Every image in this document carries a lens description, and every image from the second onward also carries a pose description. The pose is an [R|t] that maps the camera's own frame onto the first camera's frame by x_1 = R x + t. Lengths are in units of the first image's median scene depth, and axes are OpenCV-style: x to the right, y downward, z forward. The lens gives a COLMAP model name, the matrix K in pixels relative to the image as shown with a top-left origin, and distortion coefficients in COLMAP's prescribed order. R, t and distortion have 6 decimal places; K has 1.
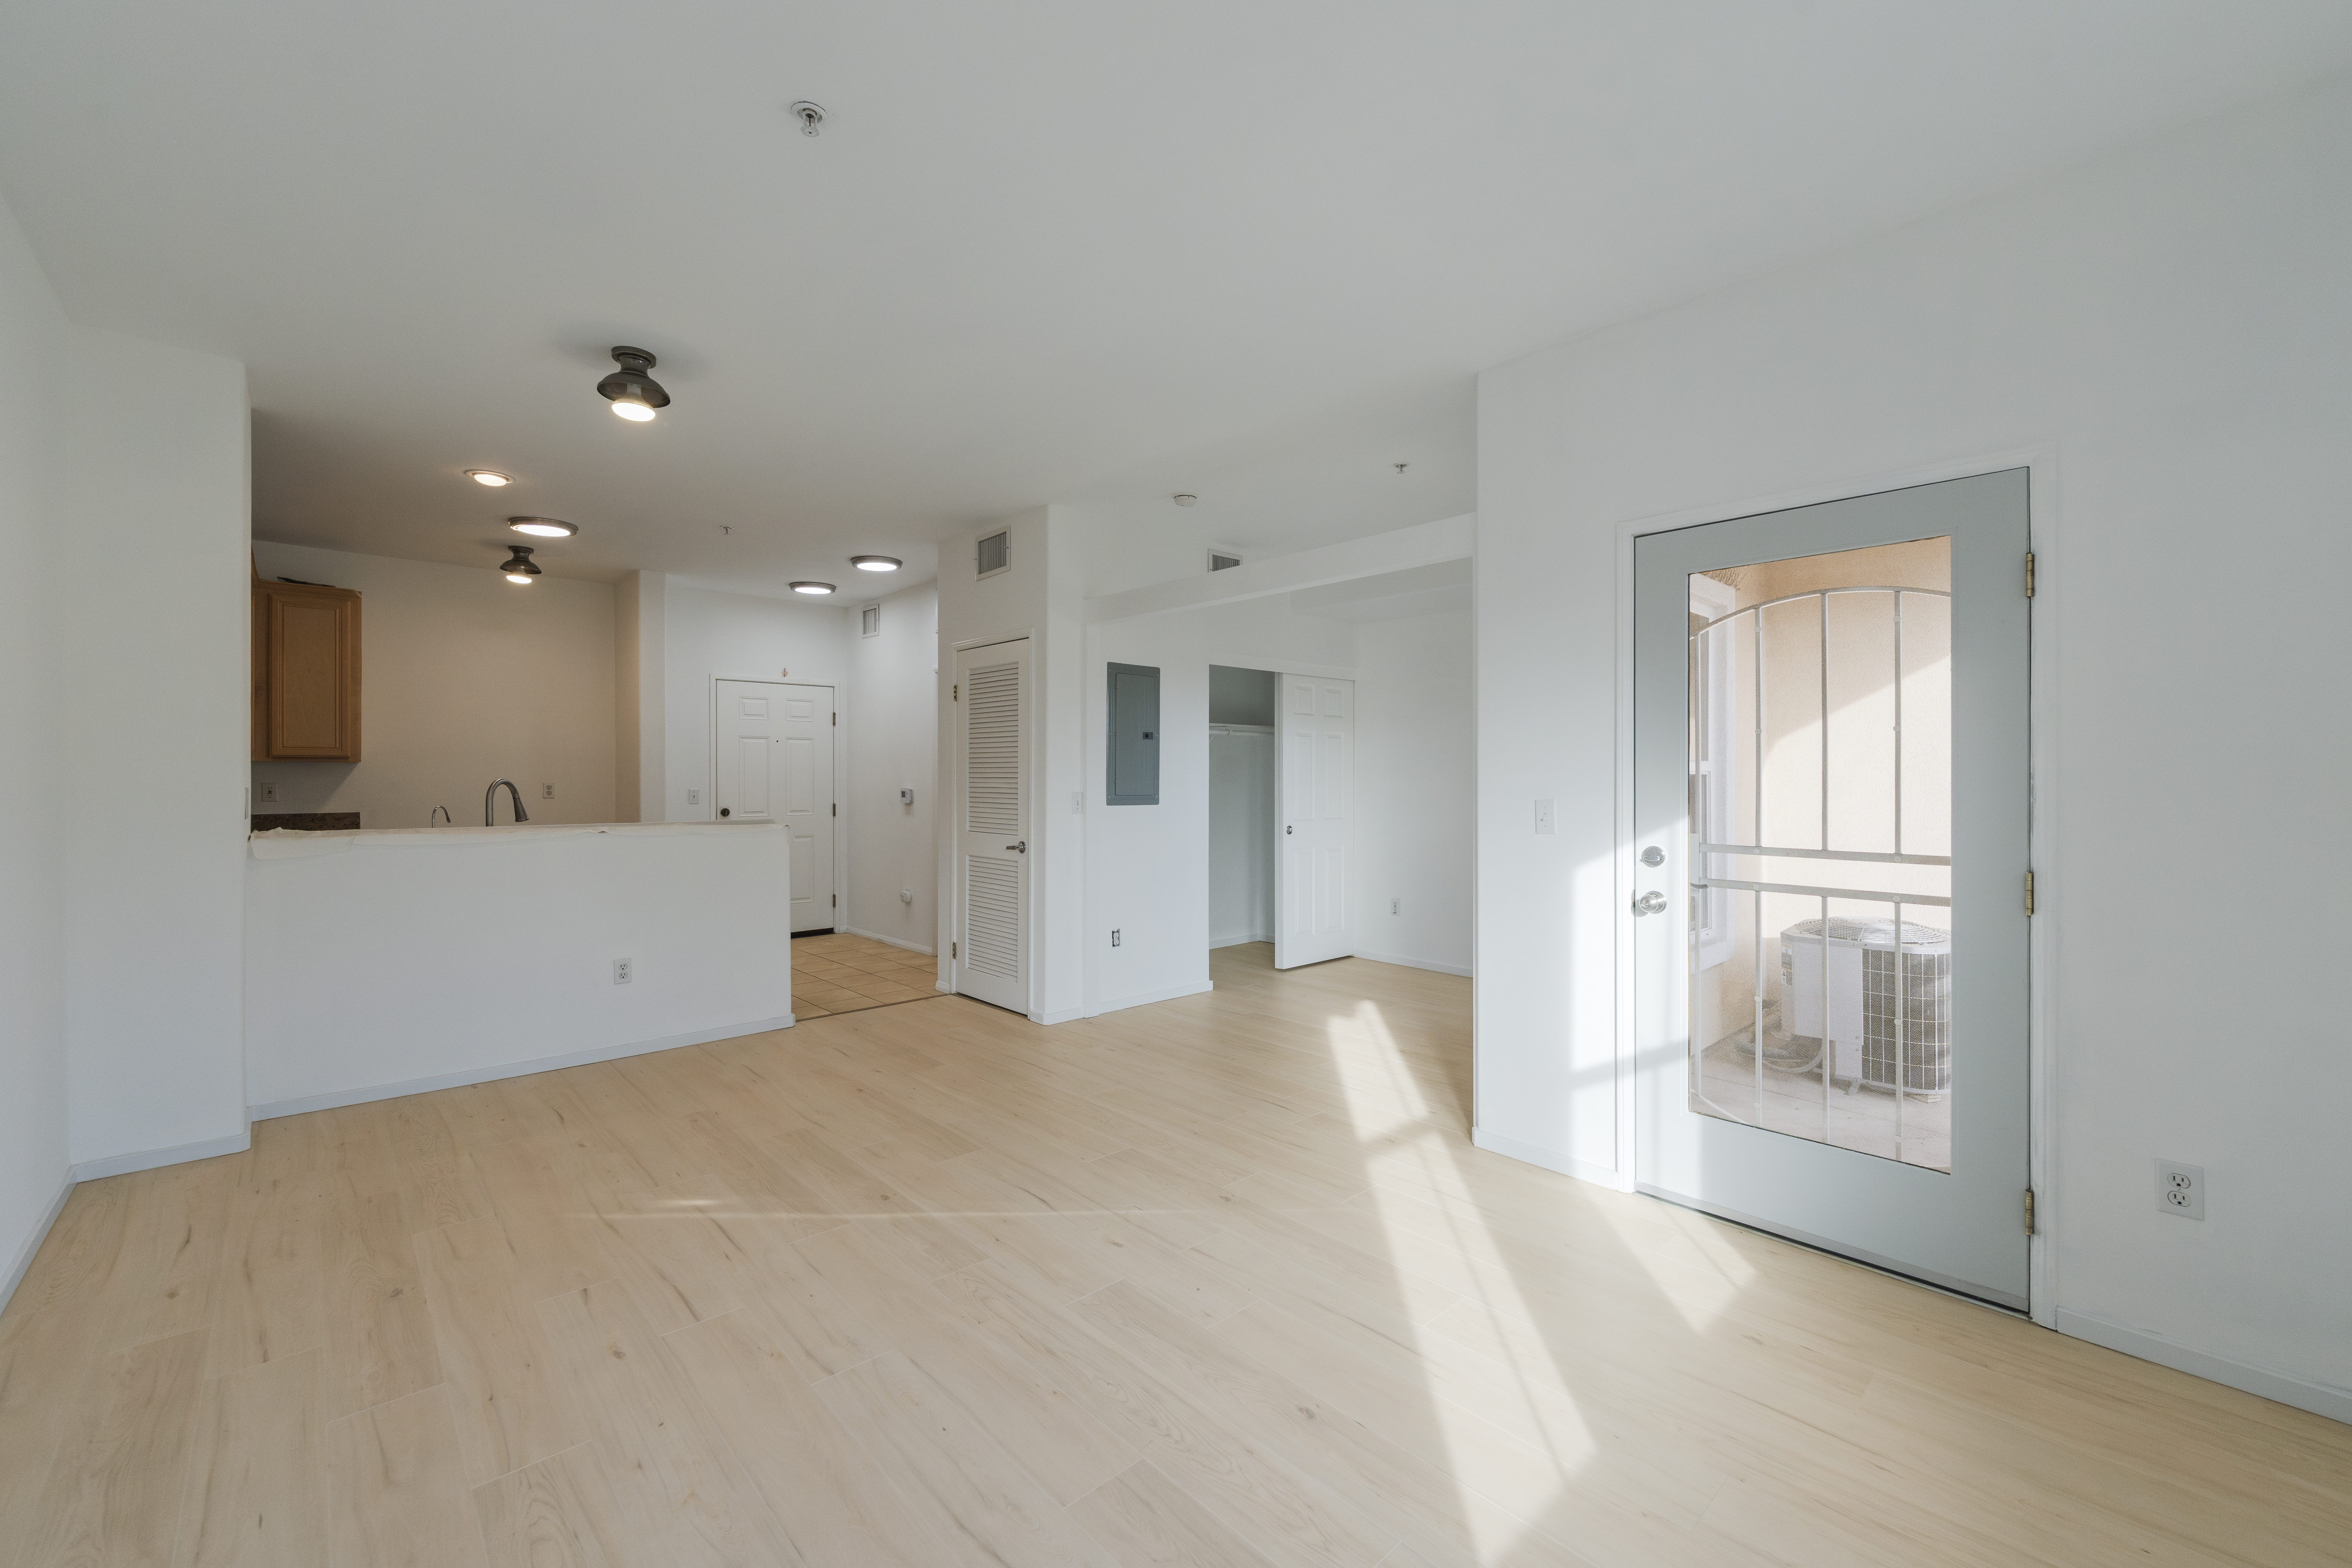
lens RADIAL K [[946.6, 0, 1172.4], [0, 946.6, 779.3], [0, 0, 1]] dist [-0.000924, -0.000134]
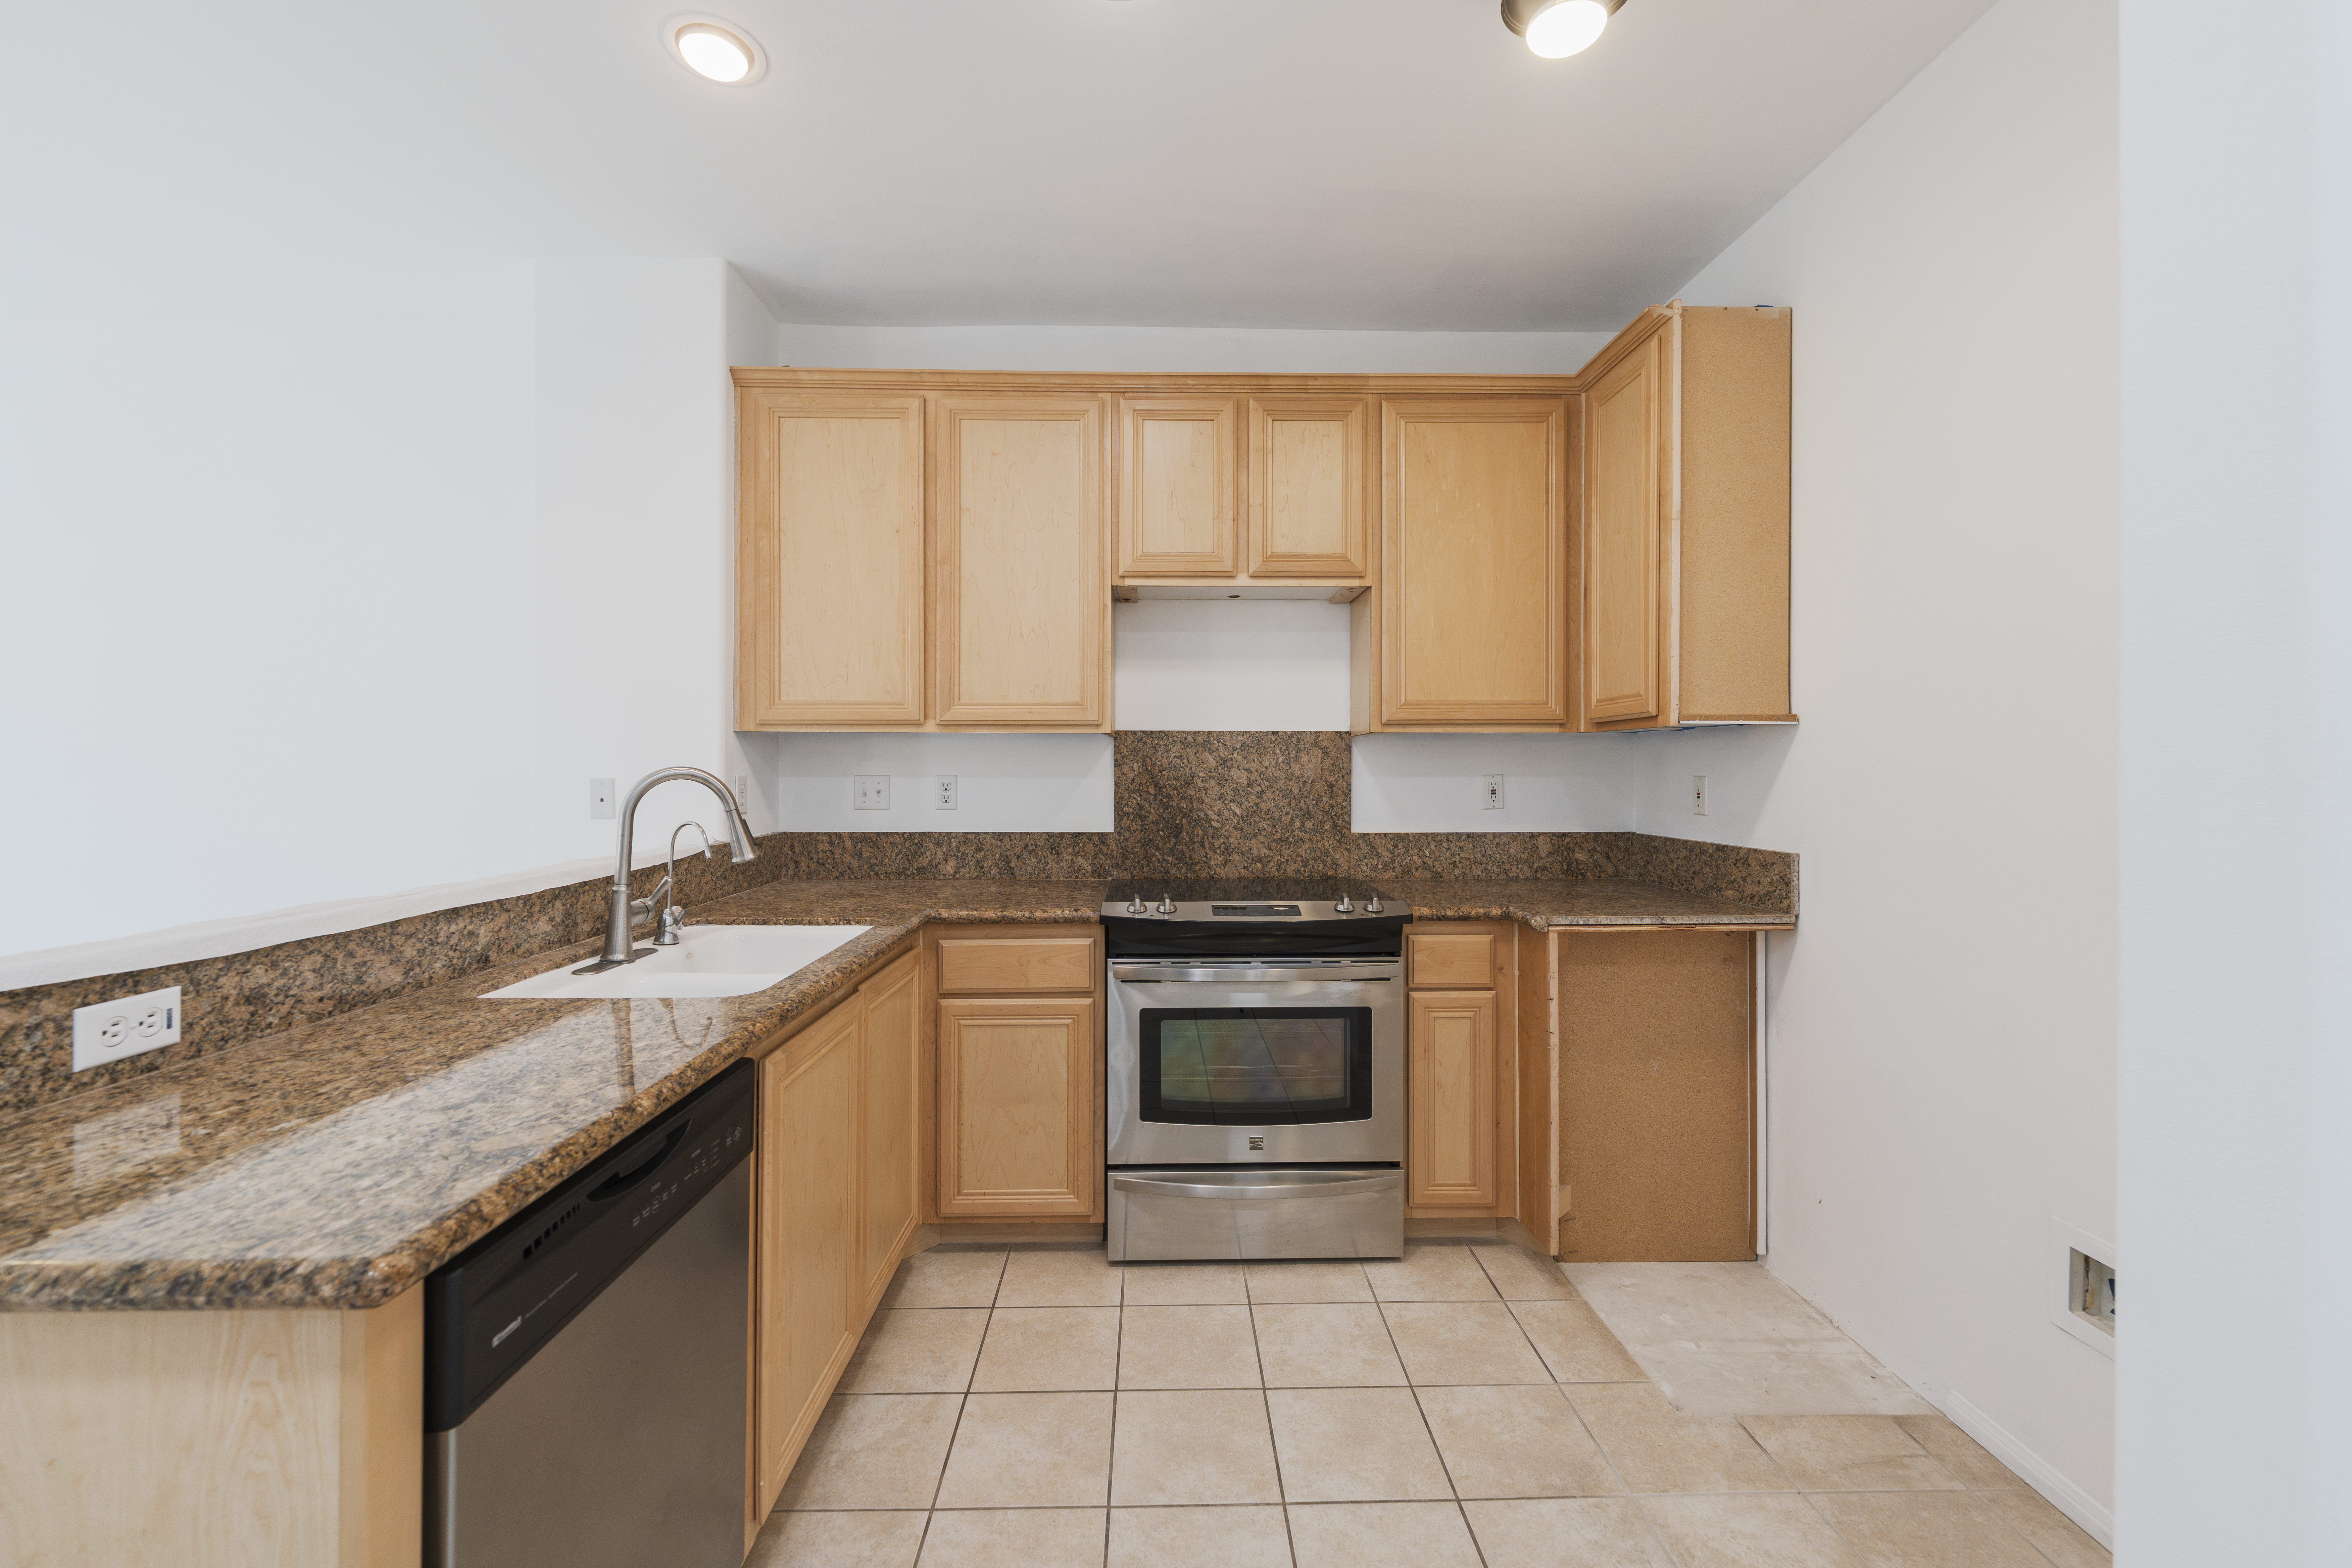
lens RADIAL K [[946.6, 0, 1172.4], [0, 946.6, 779.3], [0, 0, 1]] dist [-0.000924, -0.000134]
pose [[-0.665575, 0.004691, -0.746316, -0.763054], [0.000589, 0.999983, 0.005760, 0.004185], [0.746331, 0.003394, -0.665567, 1.993937]]
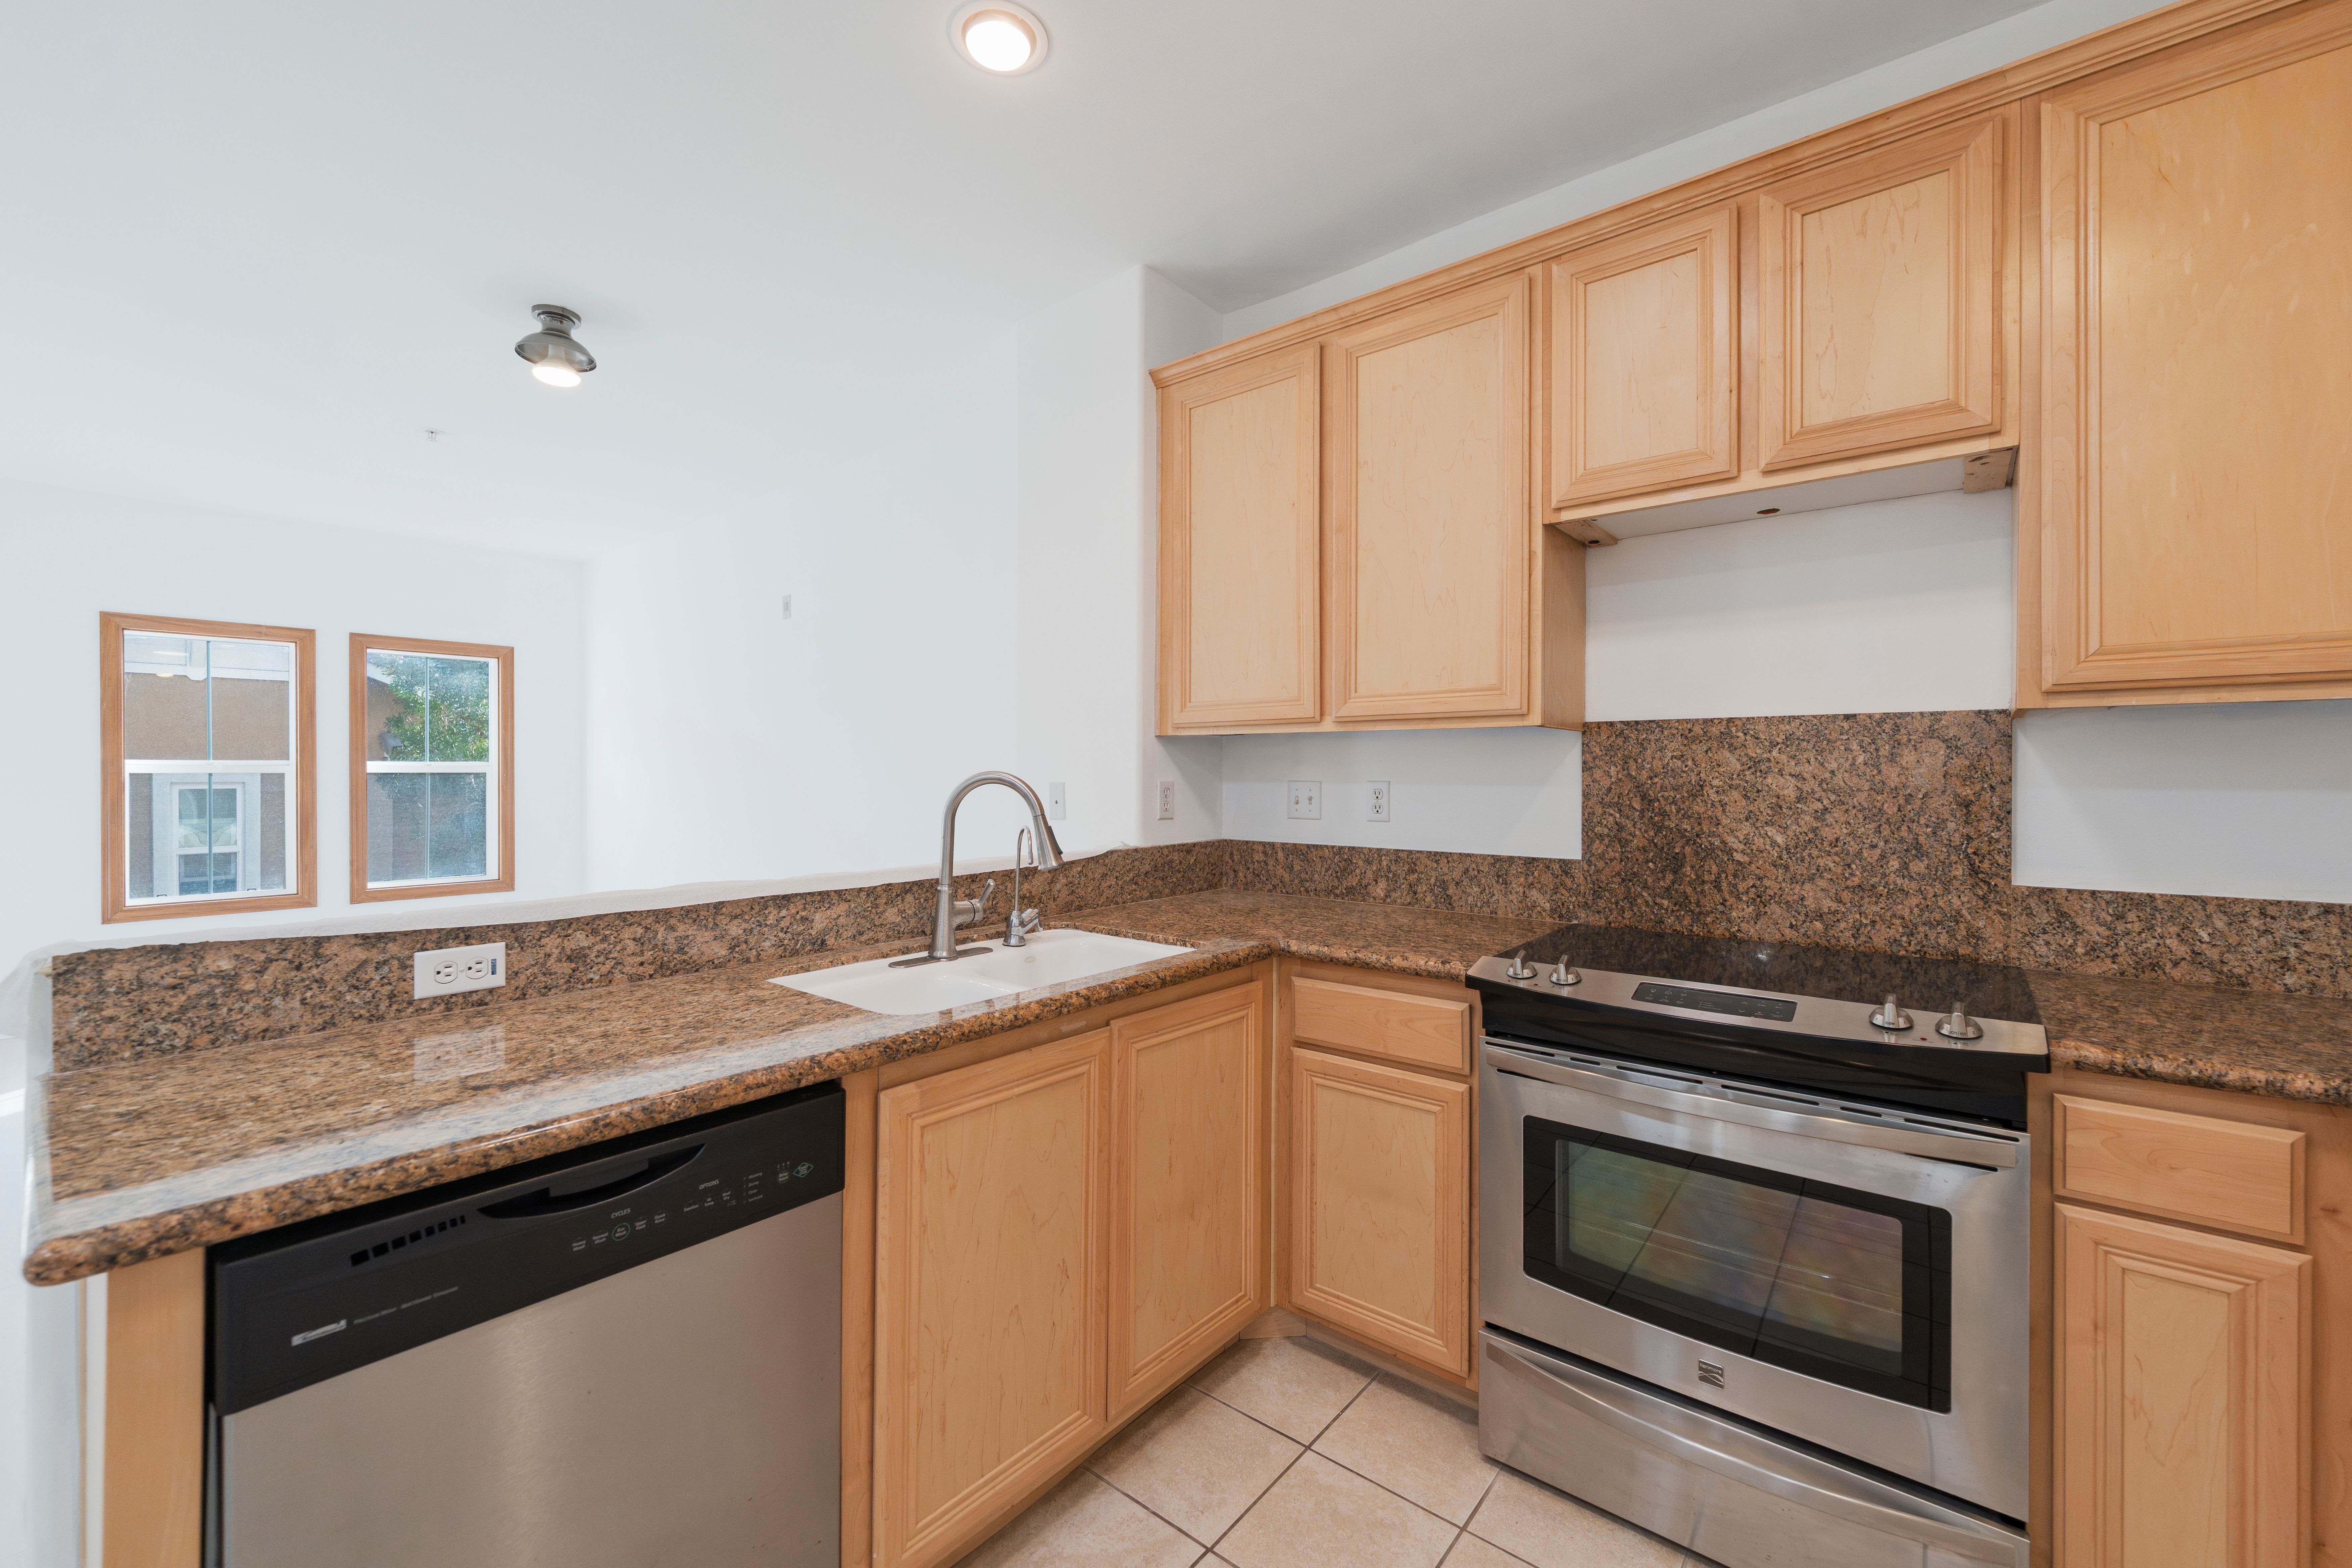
lens RADIAL K [[946.6, 0, 1172.4], [0, 946.6, 779.3], [0, 0, 1]] dist [-0.000924, -0.000134]
pose [[-0.991356, -0.003748, -0.131147, -1.033759], [-0.003979, 0.999991, 0.001495, 0.003170], [0.131140, 0.002004, -0.991362, 1.974445]]
